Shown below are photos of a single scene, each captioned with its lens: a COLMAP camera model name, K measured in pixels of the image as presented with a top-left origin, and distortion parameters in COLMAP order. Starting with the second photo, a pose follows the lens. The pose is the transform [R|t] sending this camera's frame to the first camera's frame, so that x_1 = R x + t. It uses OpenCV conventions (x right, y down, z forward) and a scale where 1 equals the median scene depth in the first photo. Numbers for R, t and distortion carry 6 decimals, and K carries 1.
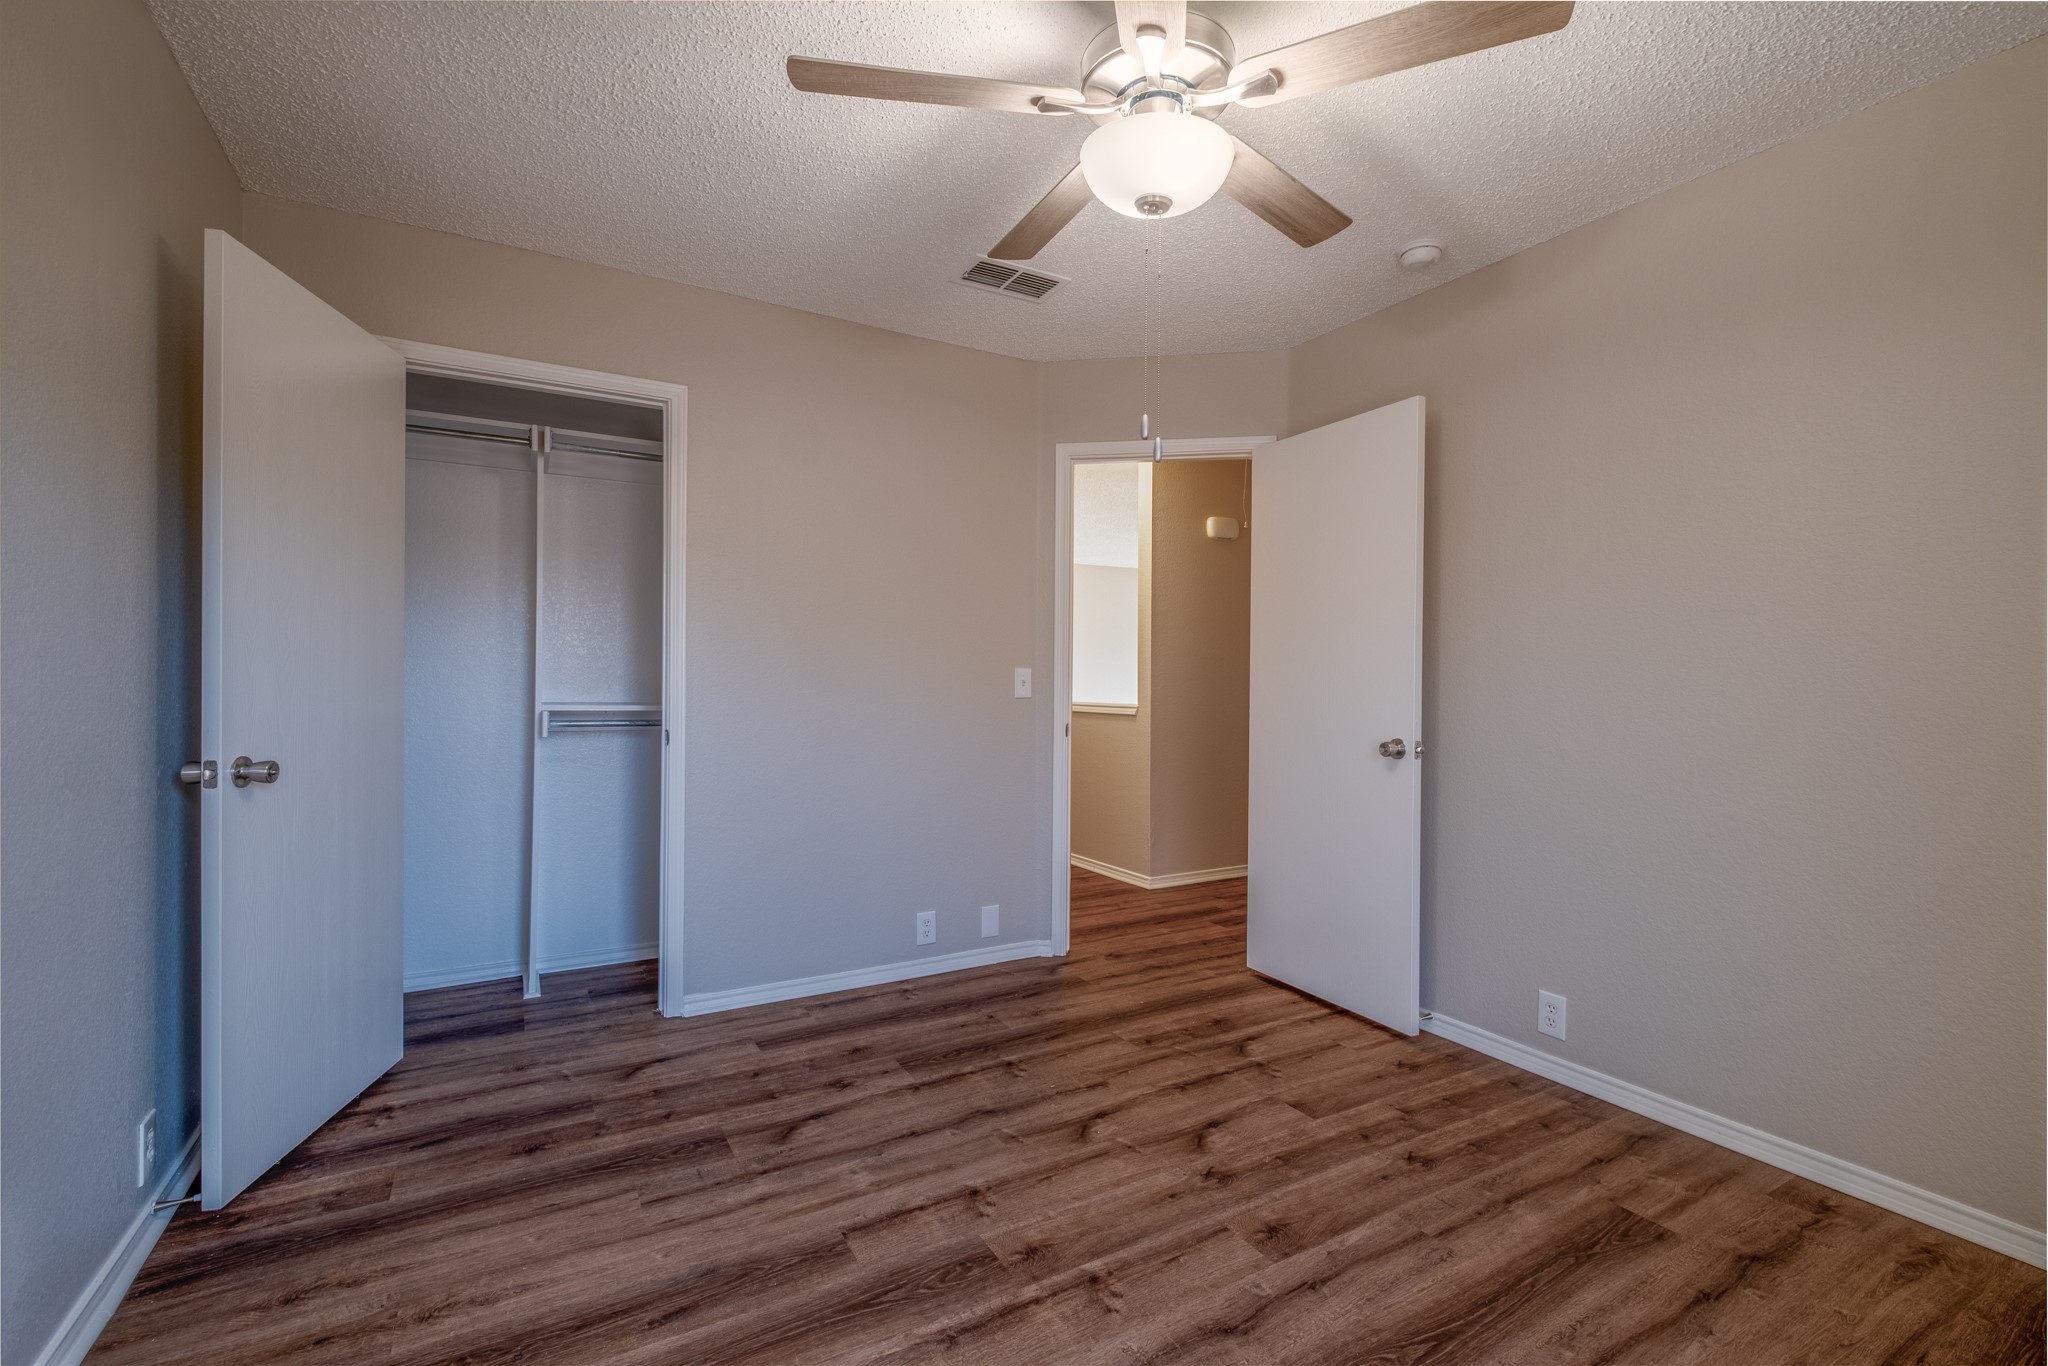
lens RADIAL K [[905.6, 0, 1033.4], [0, 905.6, 680.6], [0, 0, 1]] dist [0.004014, 0.000268]
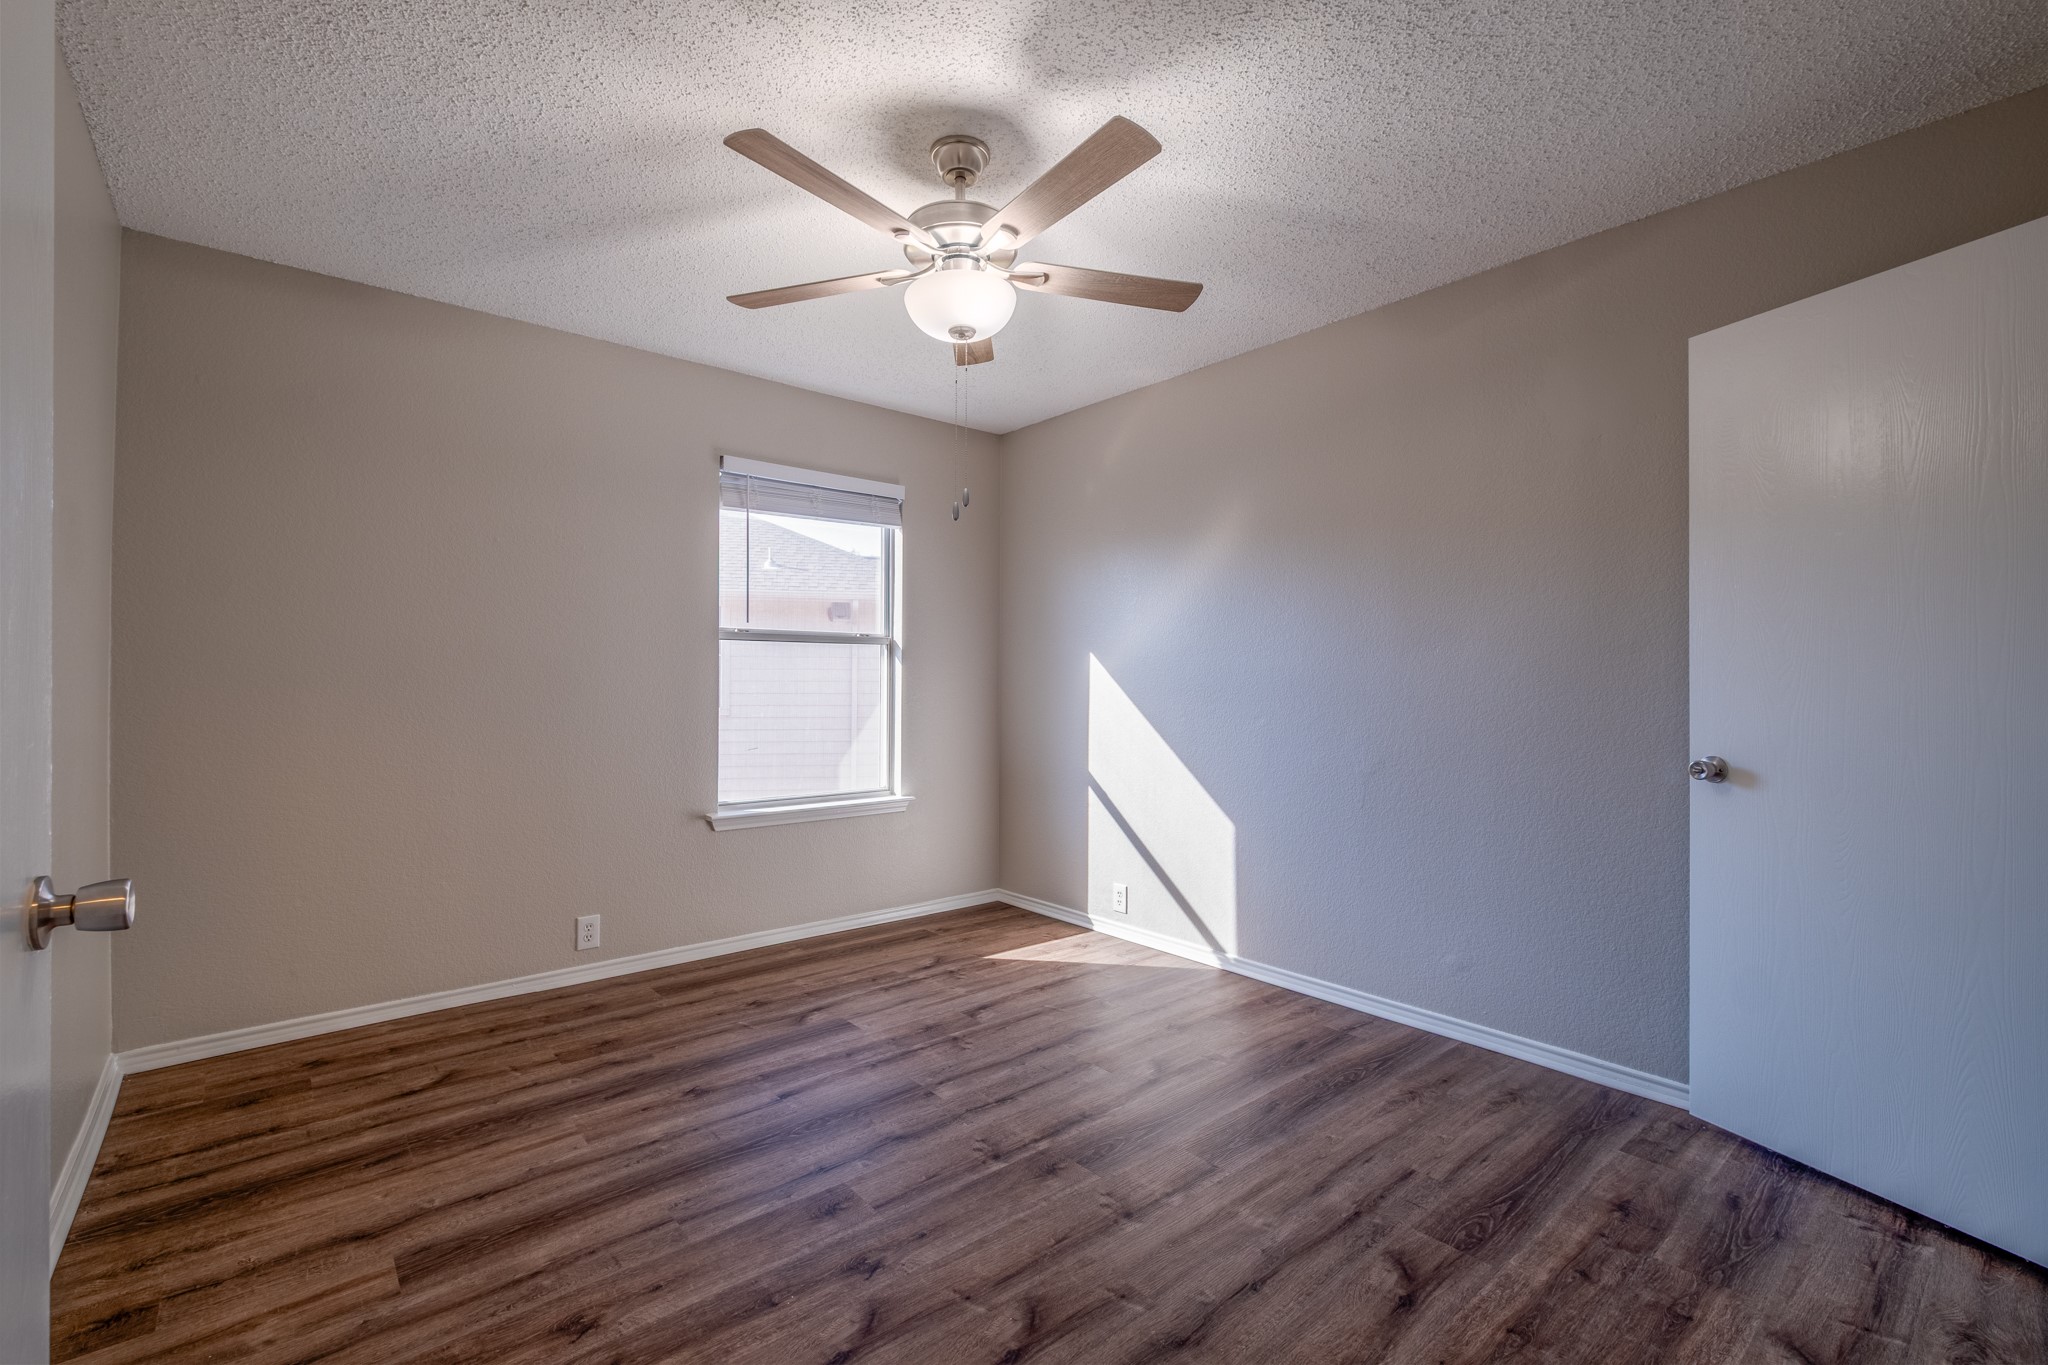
lens RADIAL K [[905.6, 0, 1026.5], [0, 905.6, 687.3], [0, 0, 1]] dist [0.004014, 0.000268]
pose [[-0.985578, -0.012137, -0.168786, 0.211850], [-0.014303, 0.999830, 0.011627, -0.007878], [0.168616, 0.013874, -0.985584, 1.929136]]
